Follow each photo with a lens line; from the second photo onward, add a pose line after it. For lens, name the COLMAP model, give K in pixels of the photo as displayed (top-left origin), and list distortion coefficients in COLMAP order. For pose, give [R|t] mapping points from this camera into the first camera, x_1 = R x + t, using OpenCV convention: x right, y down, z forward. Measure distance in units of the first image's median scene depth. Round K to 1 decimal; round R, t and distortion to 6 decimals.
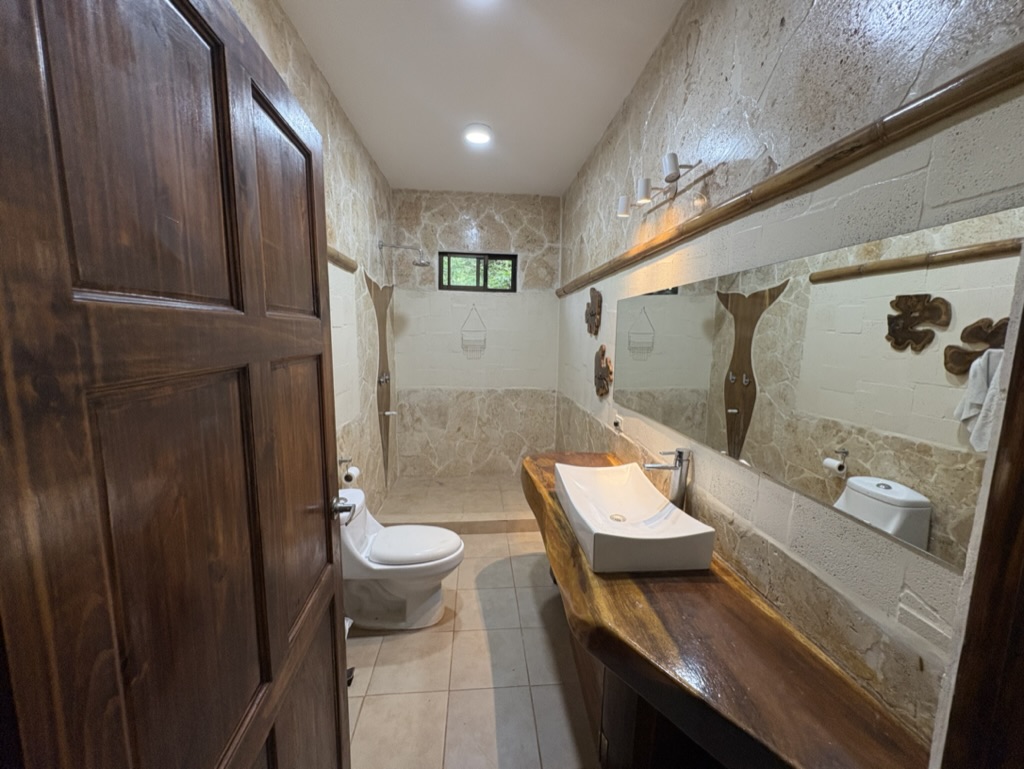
lens RADIAL K [[405.6, 0, 511.3], [0, 405.6, 384.6], [0, 0, 1]] dist [0.000957, -0.000519]
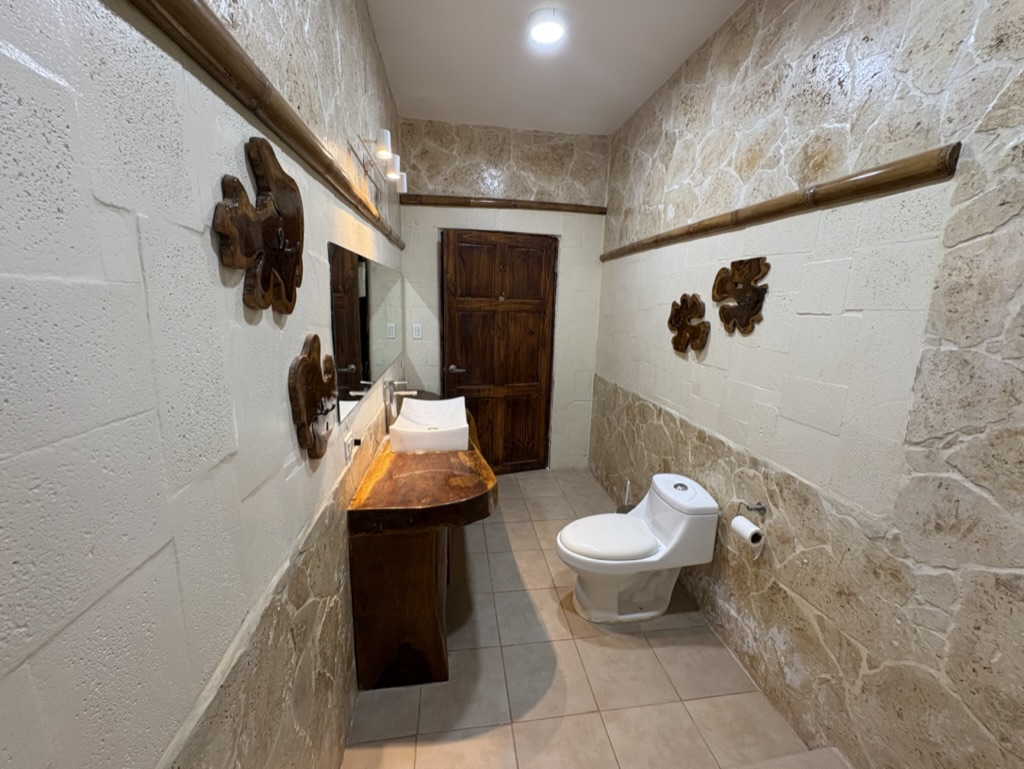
lens RADIAL K [[405.6, 0, 512.8], [0, 405.6, 383.3], [0, 0, 1]] dist [0.000957, -0.000519]
pose [[-0.997312, -0.022212, -0.069822, 0.057576], [-0.044143, 0.942729, 0.330626, -0.249861], [0.058479, 0.332820, -0.941176, 1.728630]]
